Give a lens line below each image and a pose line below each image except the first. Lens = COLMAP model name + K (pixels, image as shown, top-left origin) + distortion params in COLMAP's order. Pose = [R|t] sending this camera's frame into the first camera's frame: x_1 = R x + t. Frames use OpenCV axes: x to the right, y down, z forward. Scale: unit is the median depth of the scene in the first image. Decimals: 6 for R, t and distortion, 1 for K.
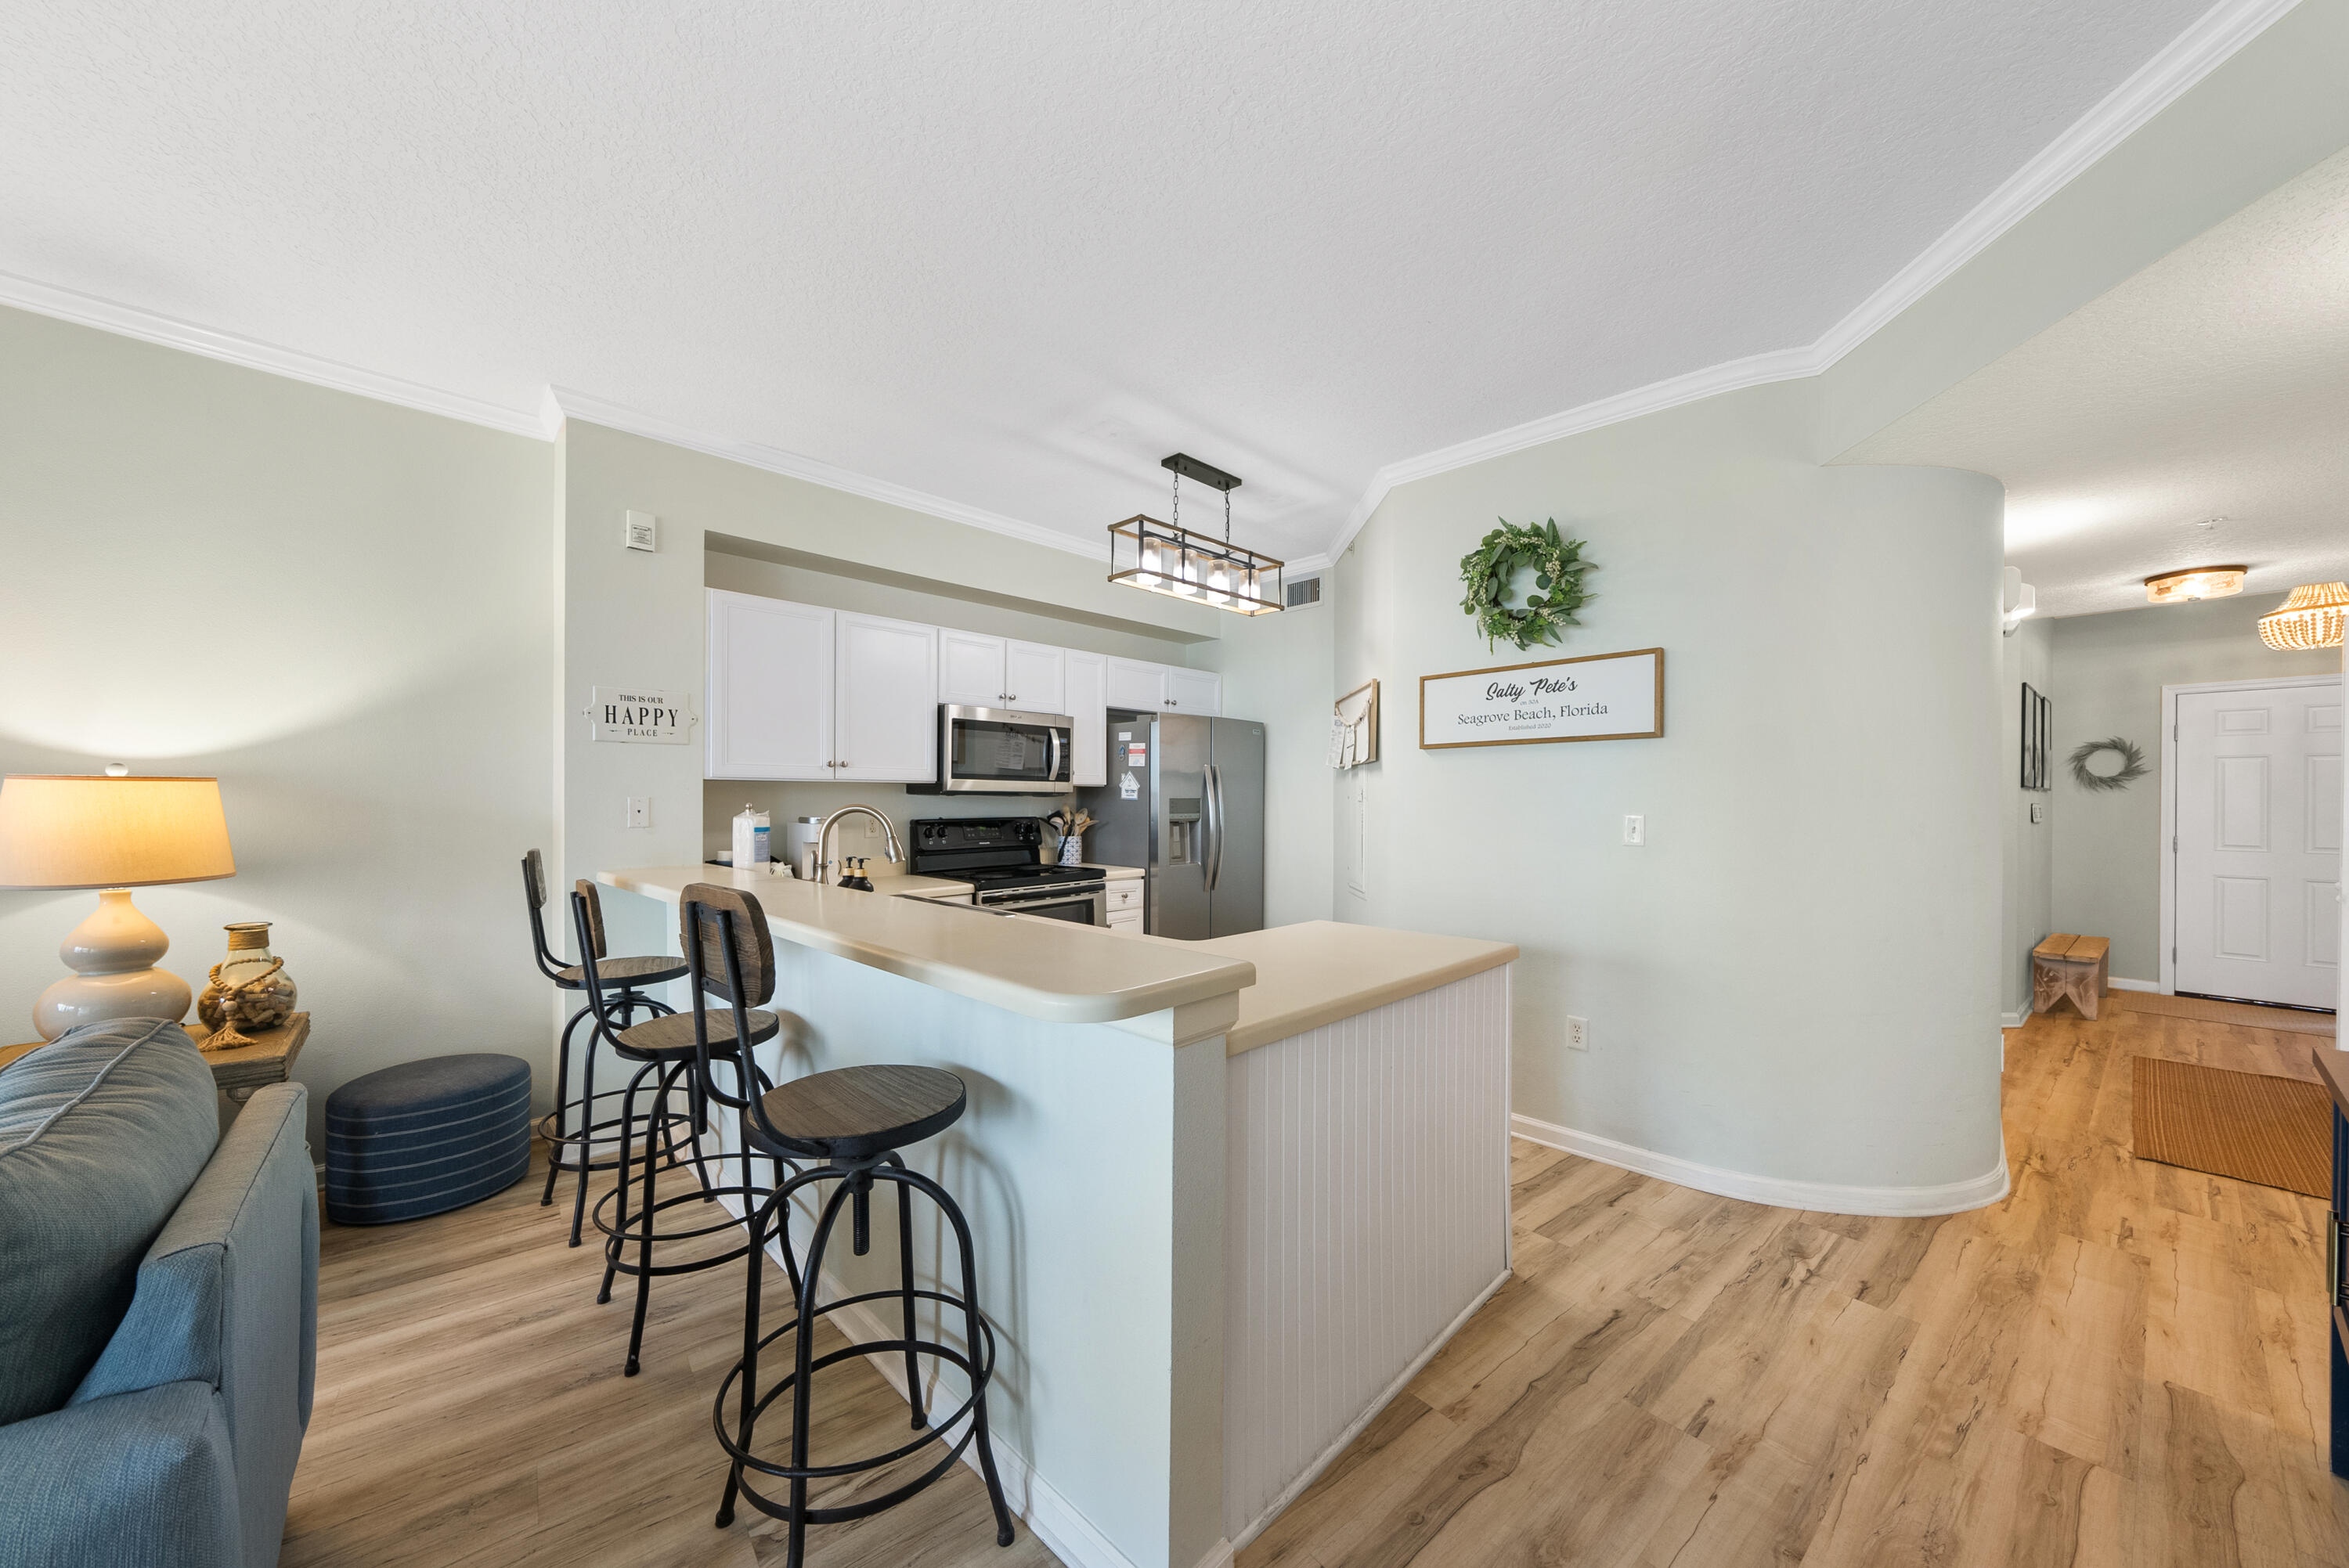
lens RADIAL K [[821.7, 0, 1187.0], [0, 821.7, 799.3], [0, 0, 1]] dist [-0.003382, -0.000124]
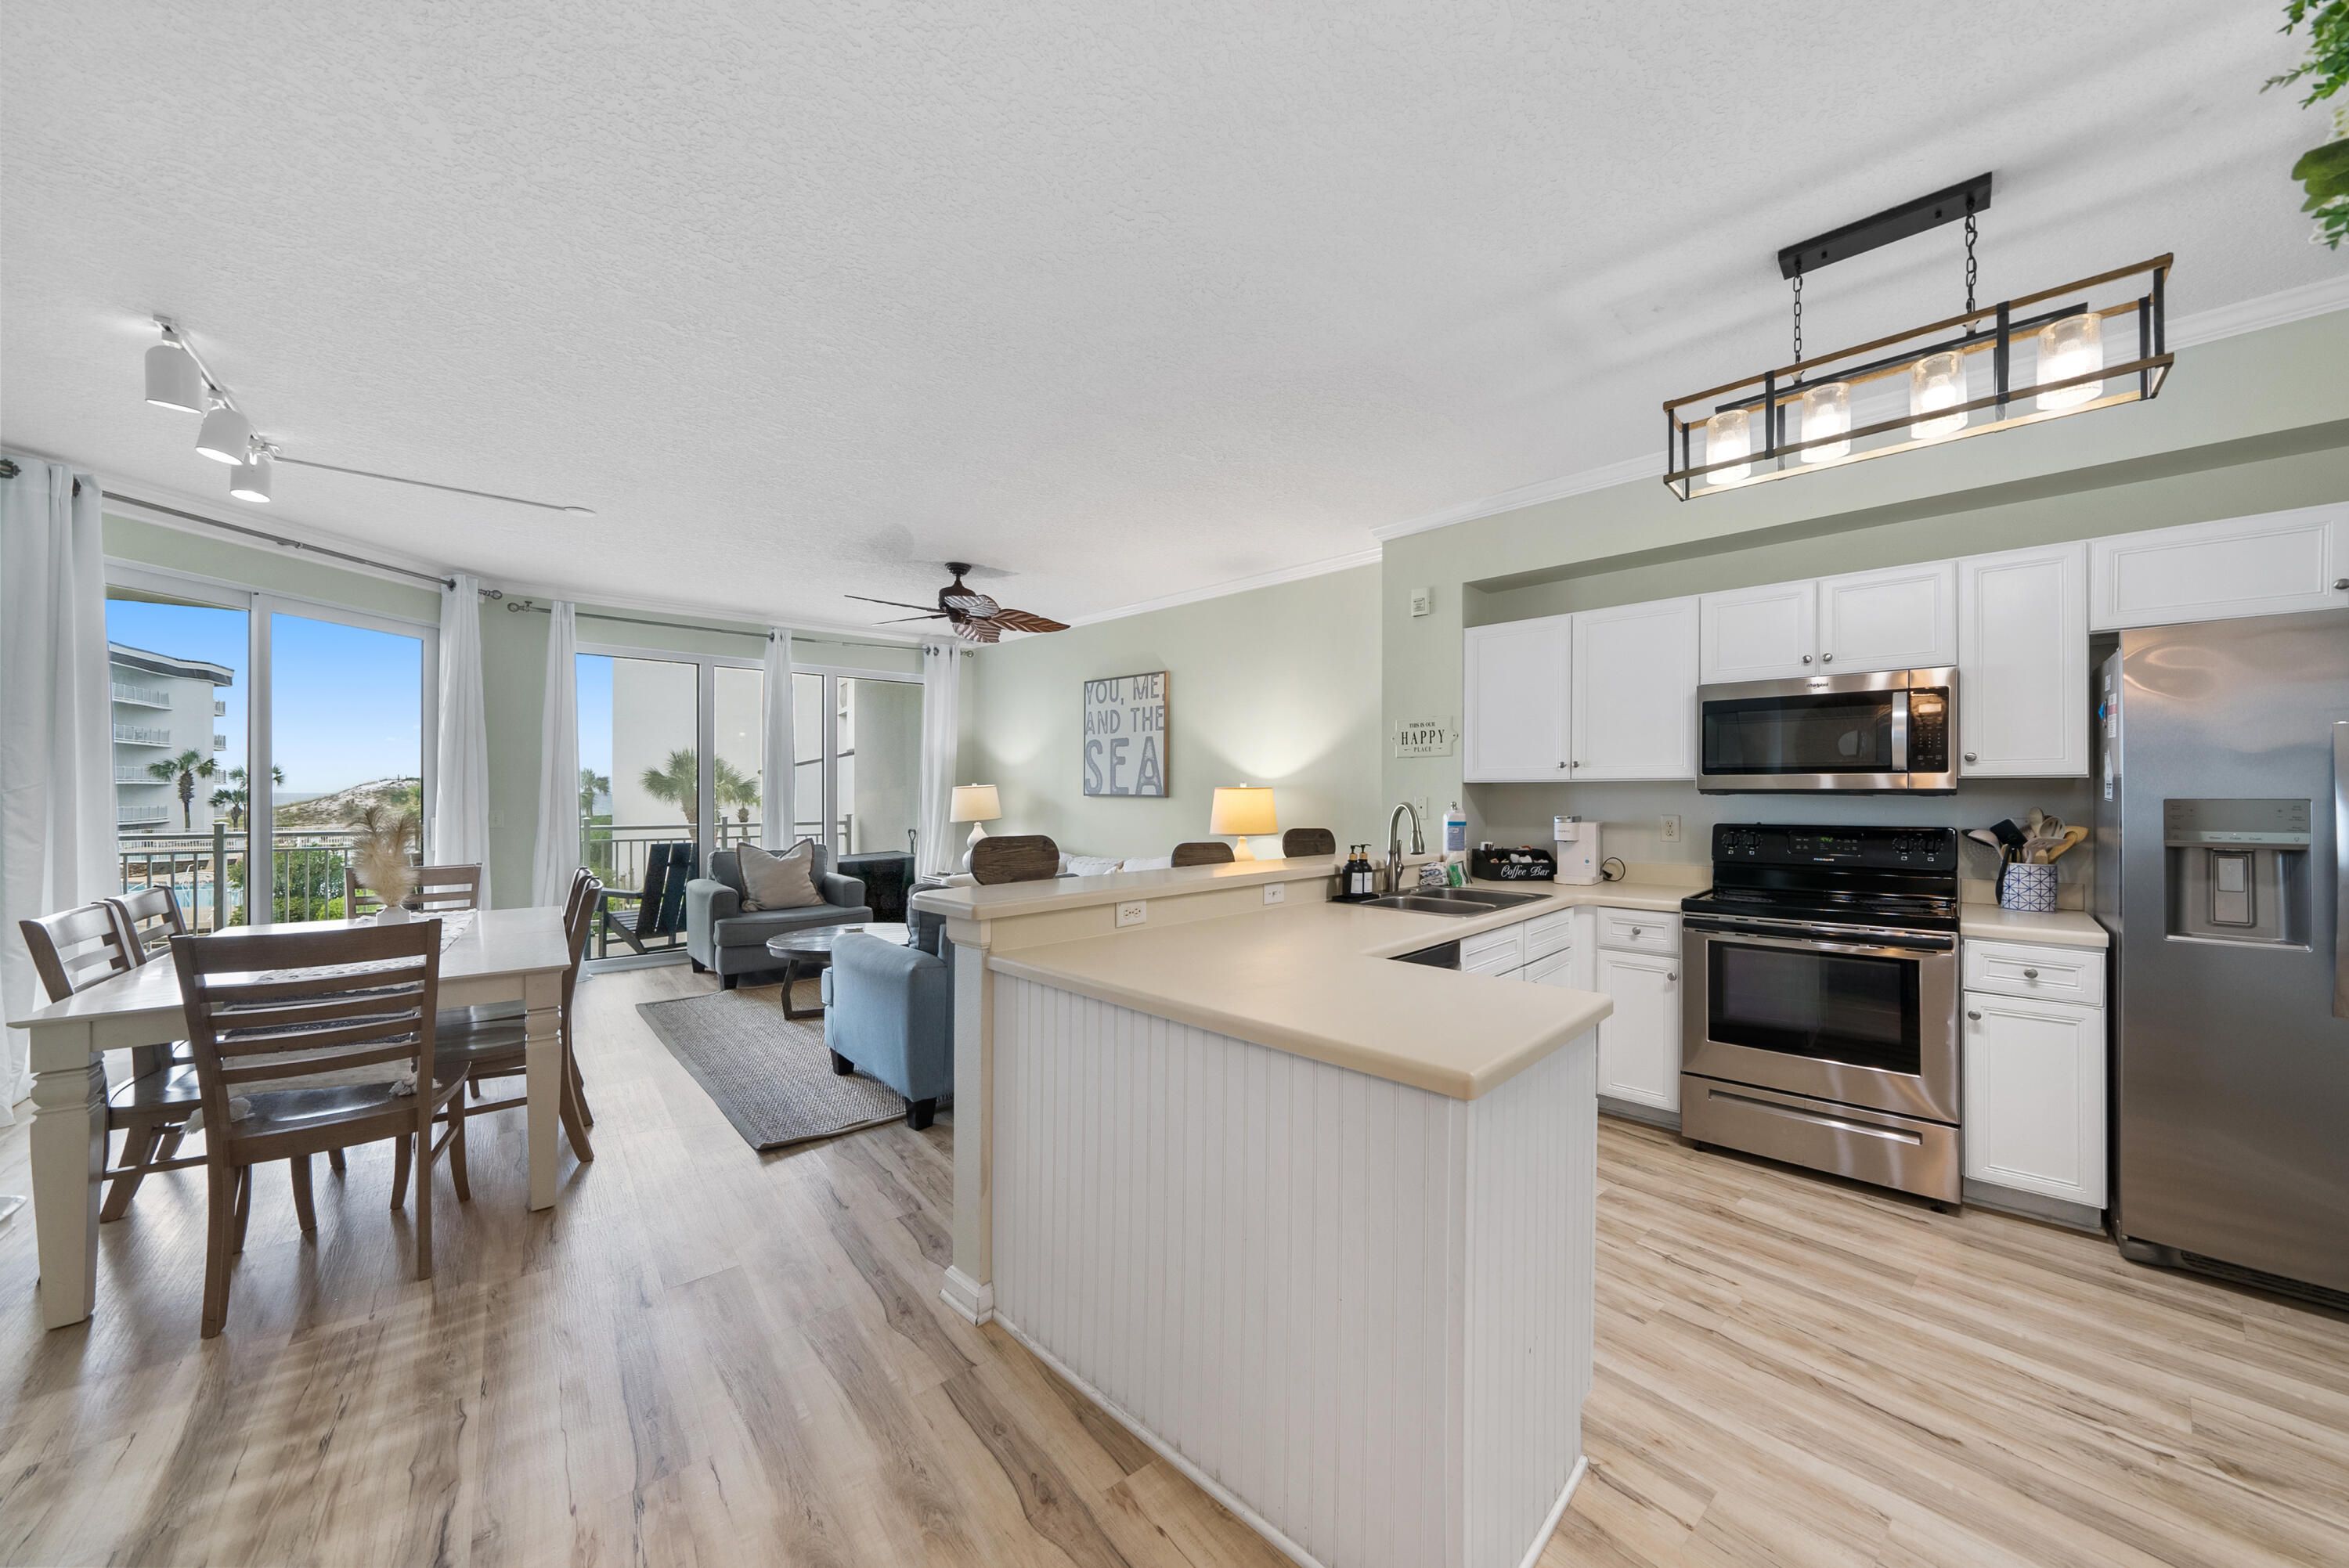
lens RADIAL K [[806.4, 0, 1180.2], [0, 806.4, 794.8], [0, 0, 1]] dist [-0.005700, -0.000131]
pose [[0.000275, -0.003914, -0.999992, 0.596342], [-0.004449, 0.999982, -0.003915, 0.000834], [0.999990, 0.004450, 0.000258, 0.532299]]
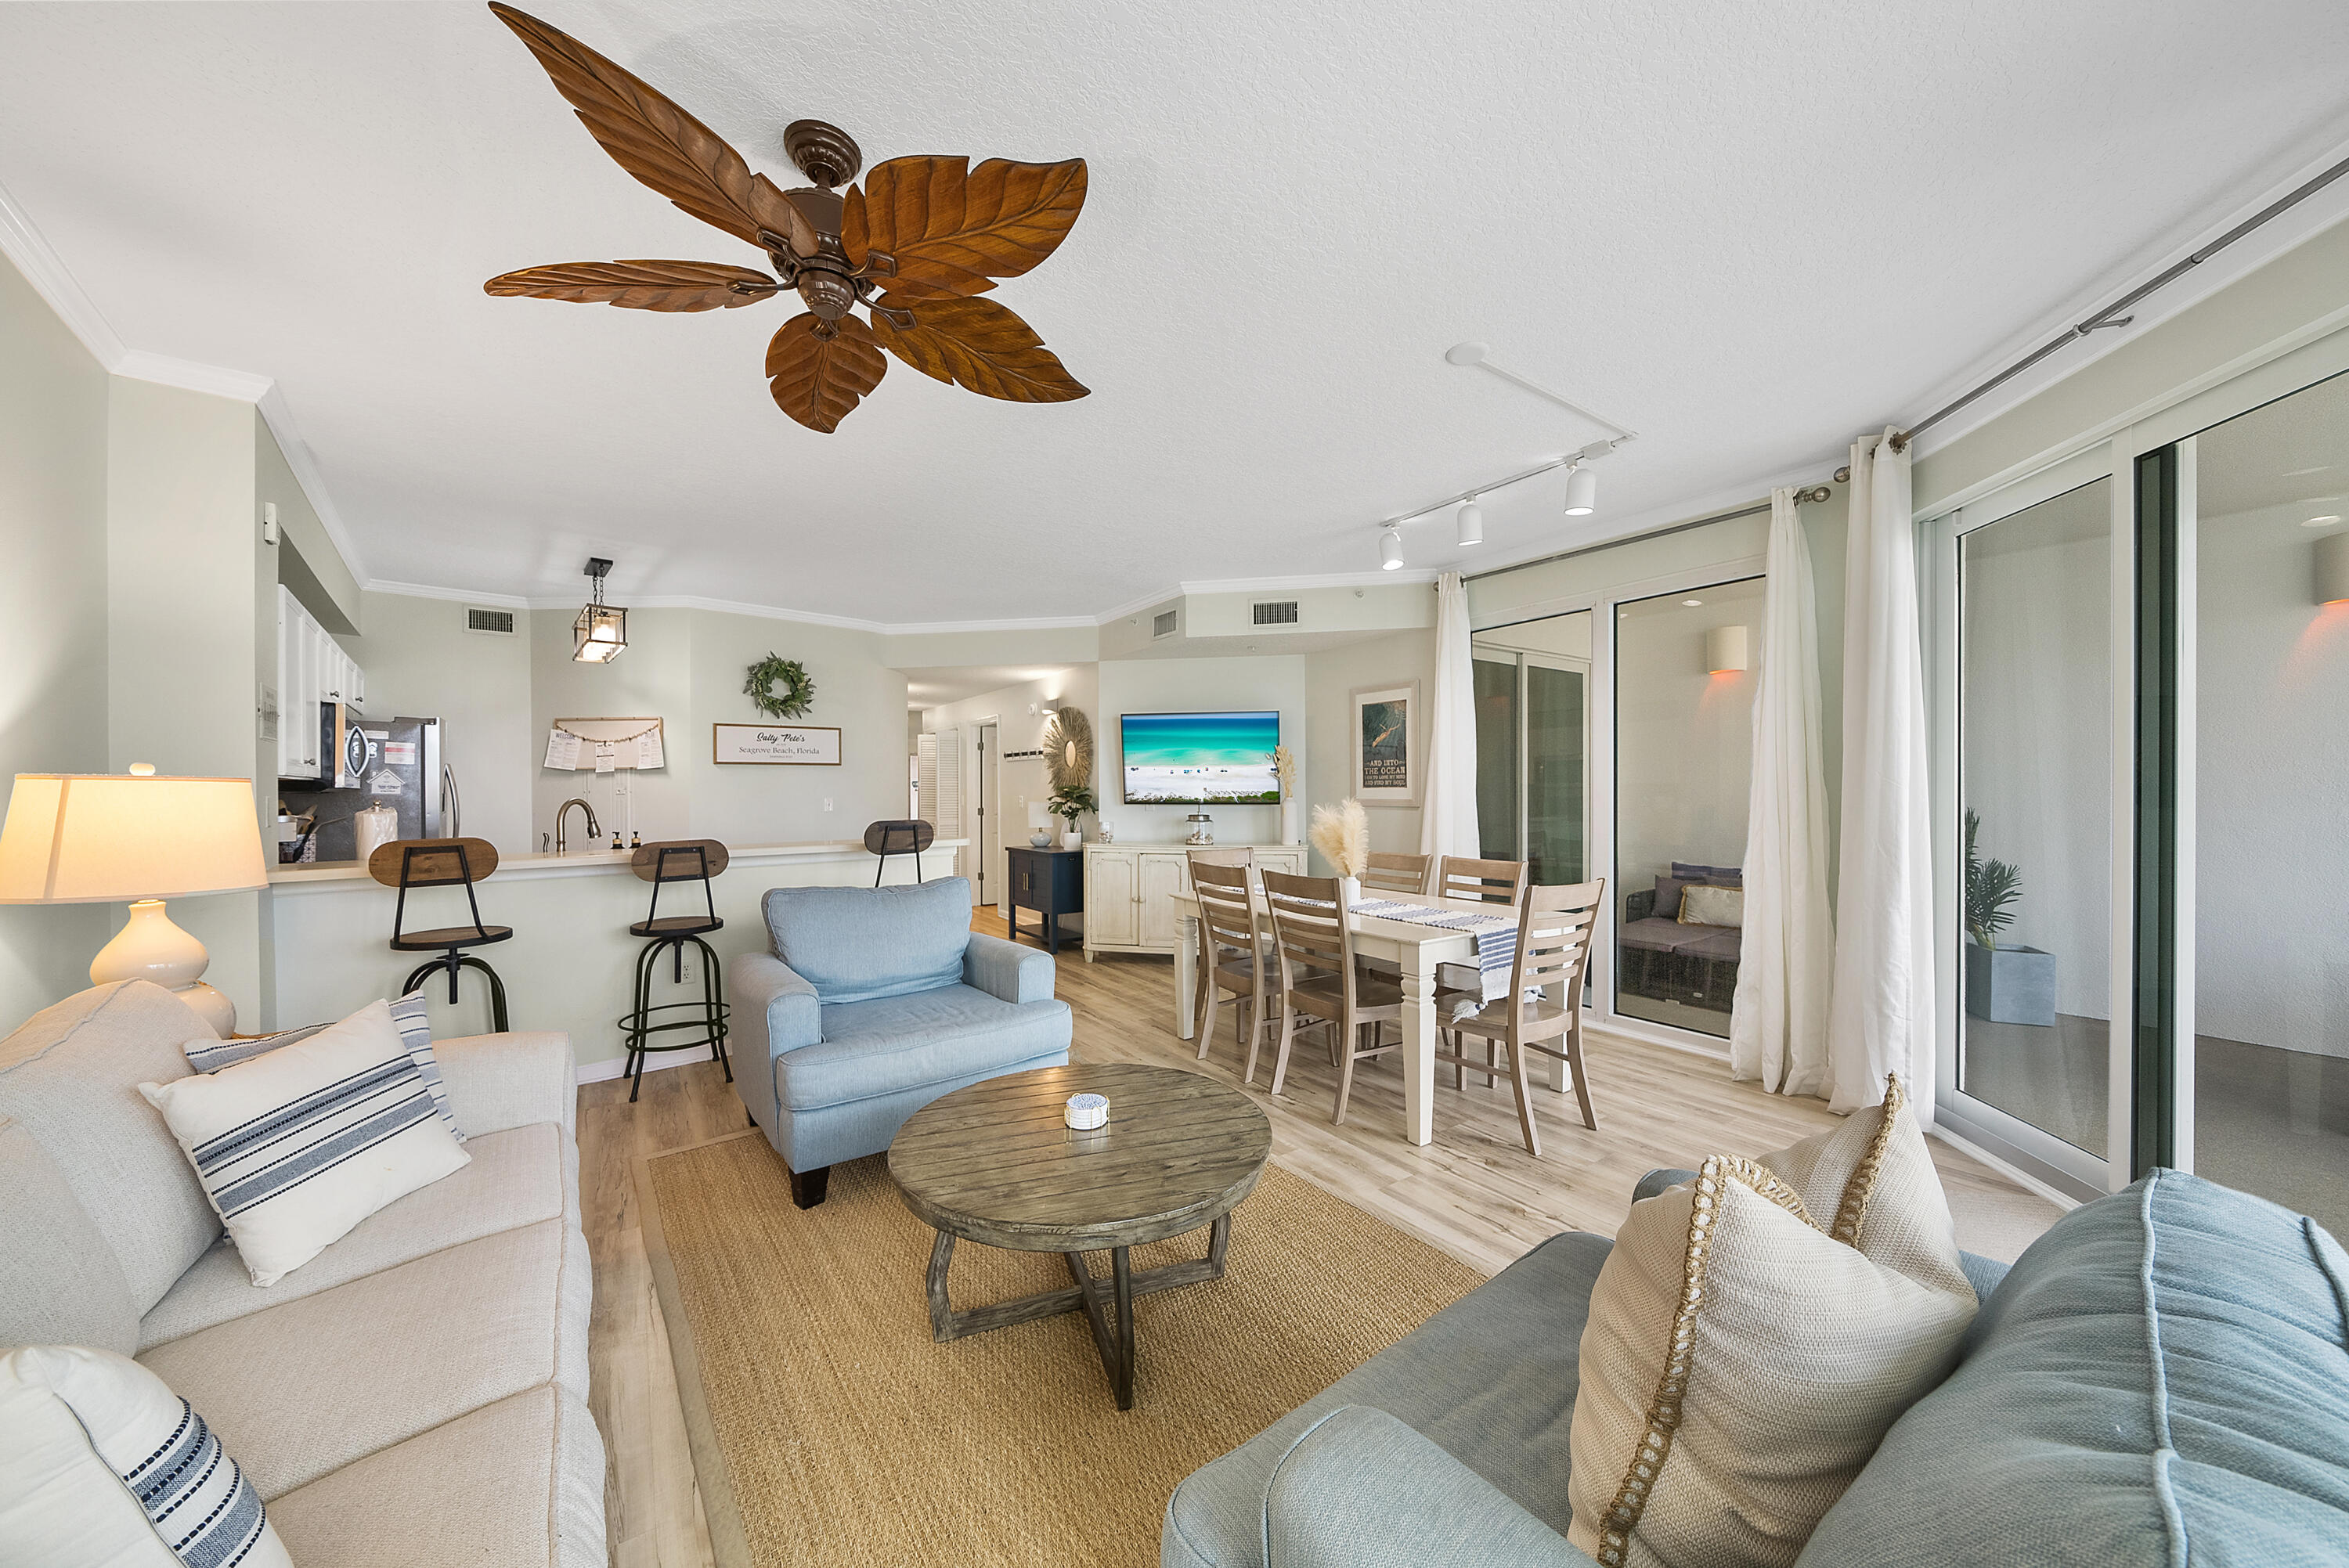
lens RADIAL K [[803.9, 0, 1184.7], [0, 803.9, 790.6], [0, 0, 1]] dist [-0.004167, -0.000033]
pose [[0.077874, -0.004595, 0.996953, -1.359990], [0.003397, 0.999985, 0.004344, -0.008138], [-0.996957, 0.003049, 0.077888, -0.142395]]
